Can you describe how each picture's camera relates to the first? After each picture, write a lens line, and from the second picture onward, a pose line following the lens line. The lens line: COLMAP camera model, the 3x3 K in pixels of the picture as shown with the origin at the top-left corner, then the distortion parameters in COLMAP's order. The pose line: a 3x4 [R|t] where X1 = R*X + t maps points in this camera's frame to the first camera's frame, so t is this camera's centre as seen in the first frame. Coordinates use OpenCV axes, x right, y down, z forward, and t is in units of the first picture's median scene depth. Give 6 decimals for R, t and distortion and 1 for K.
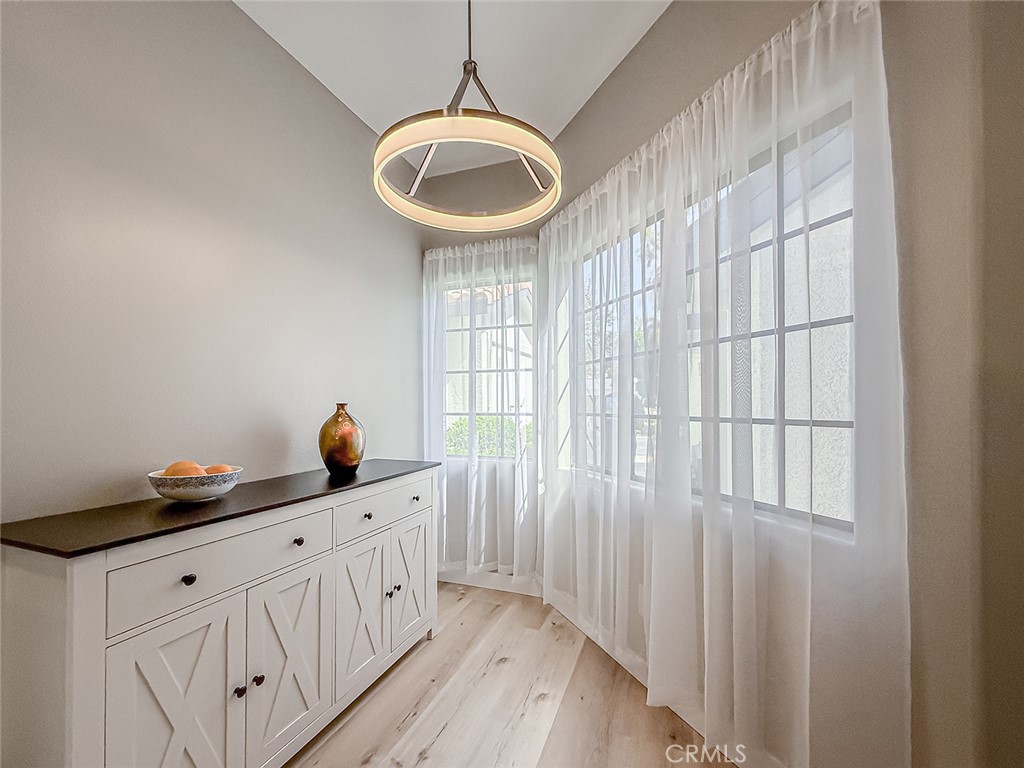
lens RADIAL K [[411.4, 0, 517.9], [0, 411.4, 388.4], [0, 0, 1]] dist [-0.000574, -0.000009]
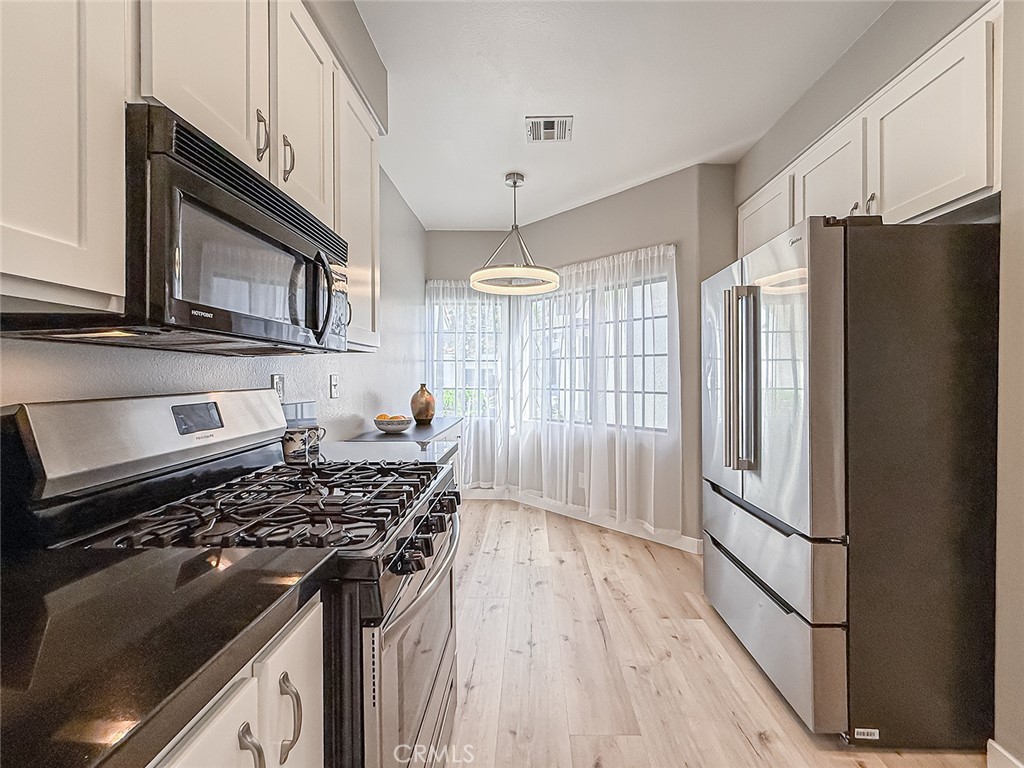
lens RADIAL K [[411.4, 0, 508.9], [0, 411.4, 380.2], [0, 0, 1]] dist [-0.000574, -0.000009]
pose [[0.958955, 0.010168, 0.283375, -0.643677], [-0.015428, 0.999747, 0.016338, -0.013438], [-0.283137, -0.020039, 0.958870, -0.867738]]
